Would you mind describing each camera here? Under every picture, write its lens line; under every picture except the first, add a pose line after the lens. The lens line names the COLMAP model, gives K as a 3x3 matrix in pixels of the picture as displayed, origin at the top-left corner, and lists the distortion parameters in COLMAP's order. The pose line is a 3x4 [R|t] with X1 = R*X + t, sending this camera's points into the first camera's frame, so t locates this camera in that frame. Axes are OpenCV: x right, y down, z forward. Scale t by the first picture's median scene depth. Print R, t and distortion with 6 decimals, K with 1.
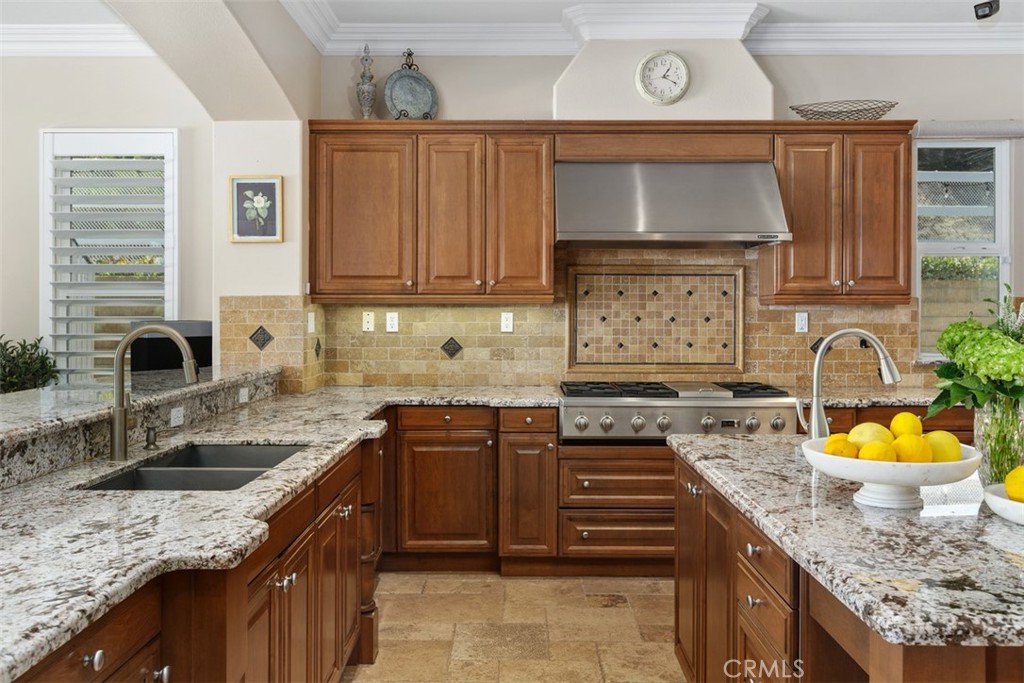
lens RADIAL K [[892.9, 0, 513.5], [0, 892.9, 316.1], [0, 0, 1]] dist [-0.004164, -0.007939]
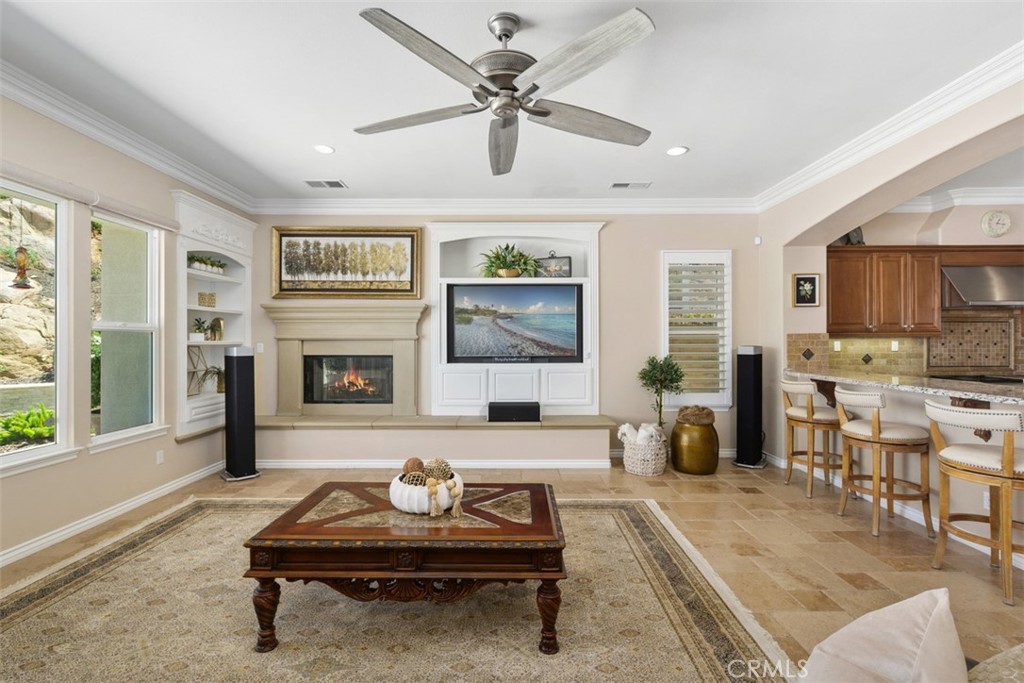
lens RADIAL K [[461.4, 0, 512.0], [0, 461.4, 341.5], [0, 0, 1]] dist [0.000305, -0.000147]
pose [[0.999984, -0.005729, -0.000388, -0.886706], [0.005726, 0.999959, -0.007081, -0.000963], [0.000428, 0.007079, 0.999975, -0.034300]]
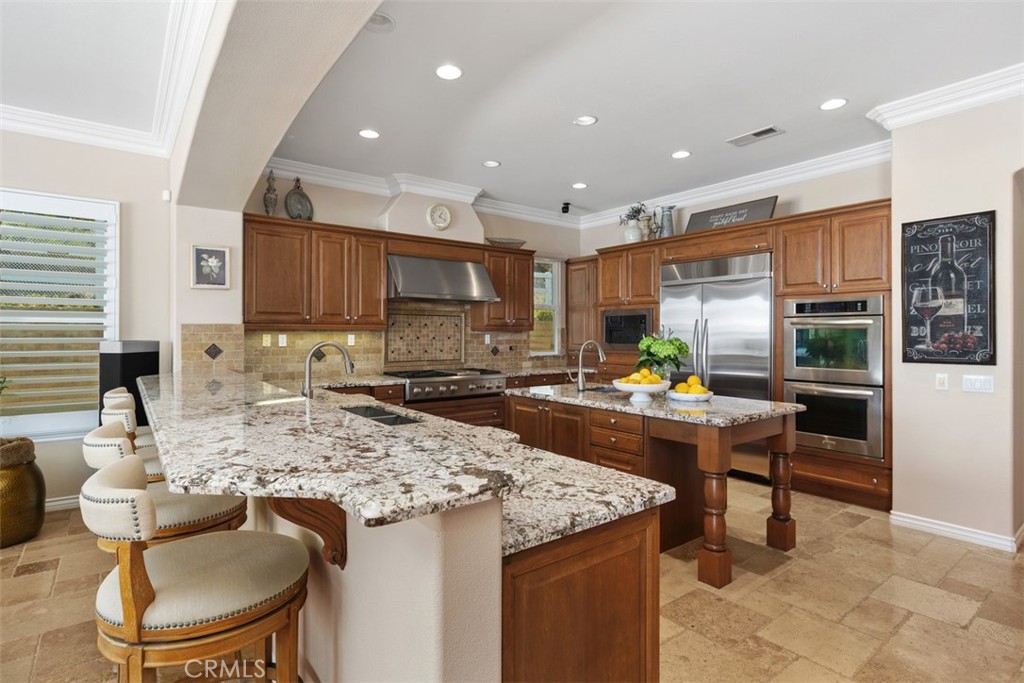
lens RADIAL K [[514.6, 0, 514.1], [0, 514.6, 334.3], [0, 0, 1]] dist [0.000466, 0.000157]
pose [[0.787850, -0.000886, 0.615867, -0.393189], [0.004385, 0.999982, -0.004171, 0.000878], [-0.615852, 0.005987, 0.787839, -0.007439]]
